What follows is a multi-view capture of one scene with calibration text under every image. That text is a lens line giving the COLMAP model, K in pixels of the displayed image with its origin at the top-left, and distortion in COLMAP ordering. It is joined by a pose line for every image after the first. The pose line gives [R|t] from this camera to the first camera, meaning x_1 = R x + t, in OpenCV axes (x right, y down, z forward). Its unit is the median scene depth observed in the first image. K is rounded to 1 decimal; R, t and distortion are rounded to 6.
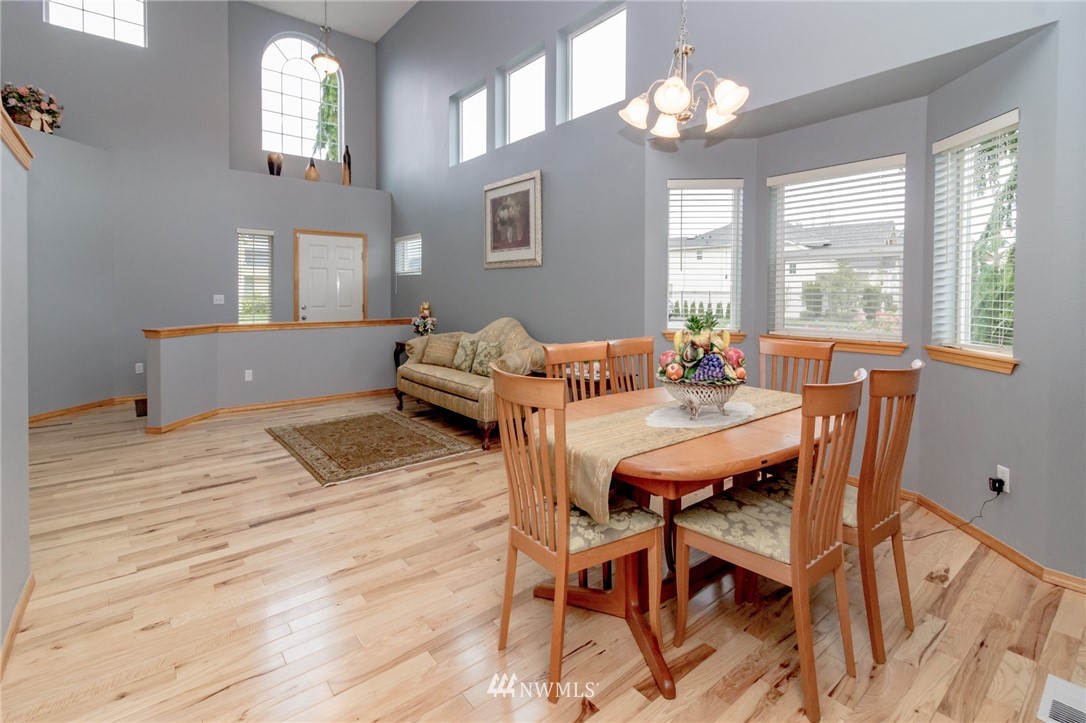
lens RADIAL K [[503.7, 0, 543.0], [0, 503.7, 291.5], [0, 0, 1]] dist [0.000374, 0.000109]
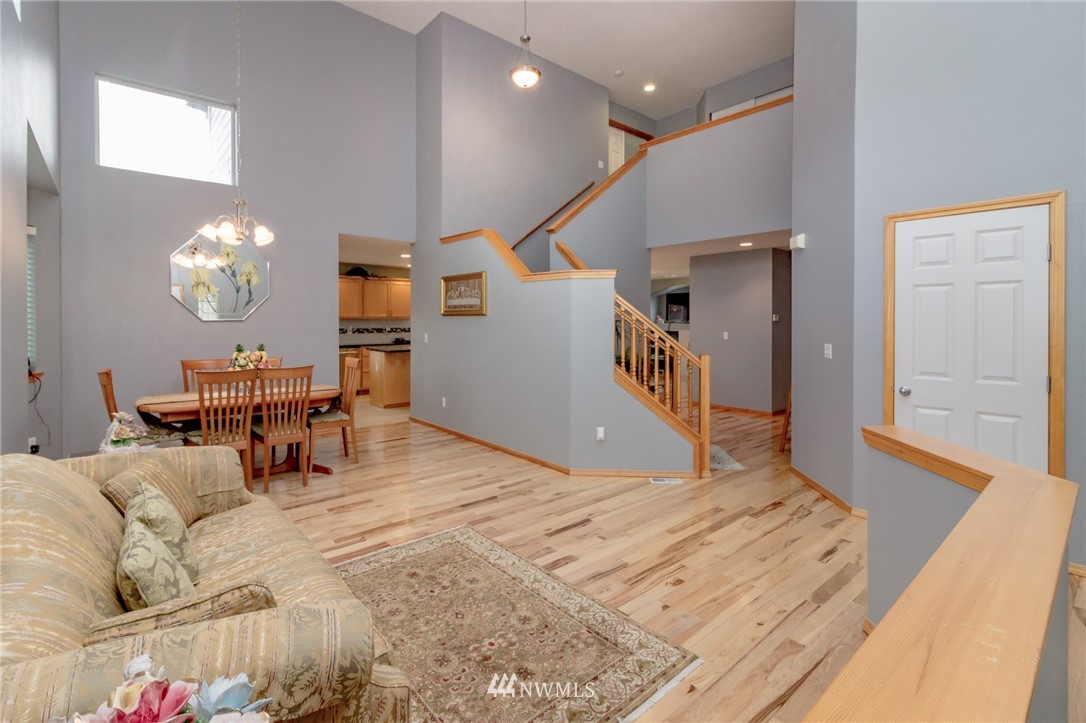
lens RADIAL K [[496.2, 0, 539.4], [0, 496.2, 324.3], [0, 0, 1]] dist [-0.001482, -0.000126]
pose [[-0.999588, -0.007101, -0.027827, -0.362335], [-0.007244, 0.999961, 0.005040, -0.024559], [0.027790, 0.005239, -0.999600, 1.339895]]
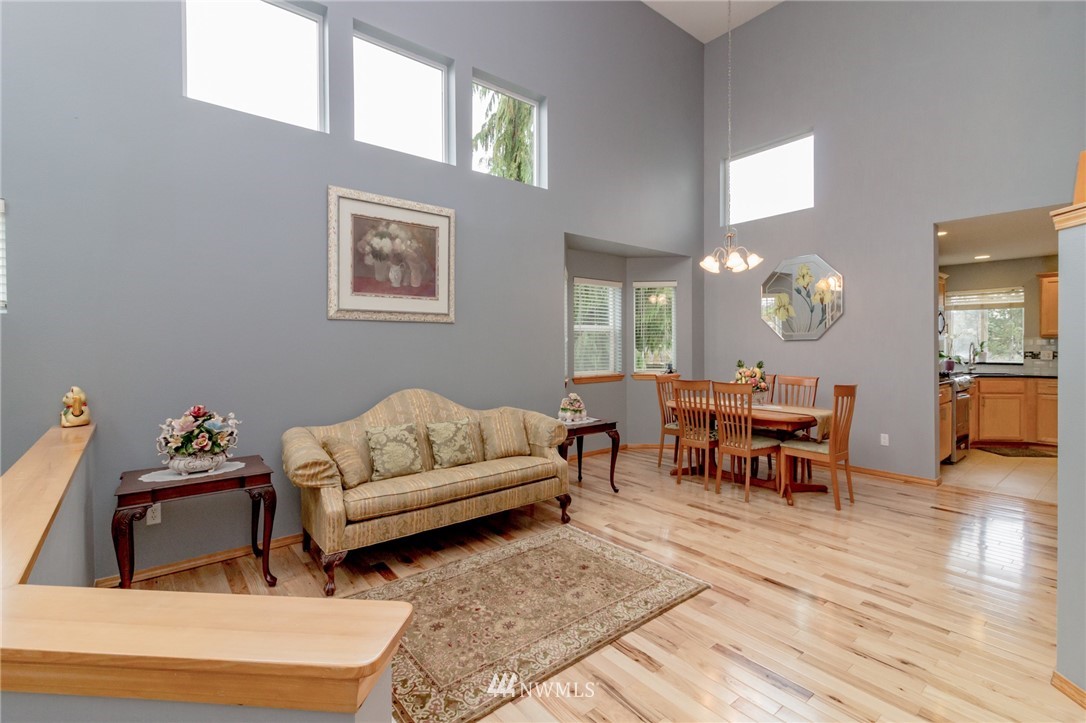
lens RADIAL K [[497.8, 0, 540.4], [0, 497.8, 347.3], [0, 0, 1]] dist [0.002925, 0.000349]
pose [[0.003156, -0.011074, 0.999934, -0.840217], [0.001092, 0.999938, 0.011071, -0.018484], [-0.999994, 0.001057, 0.003168, 0.845271]]
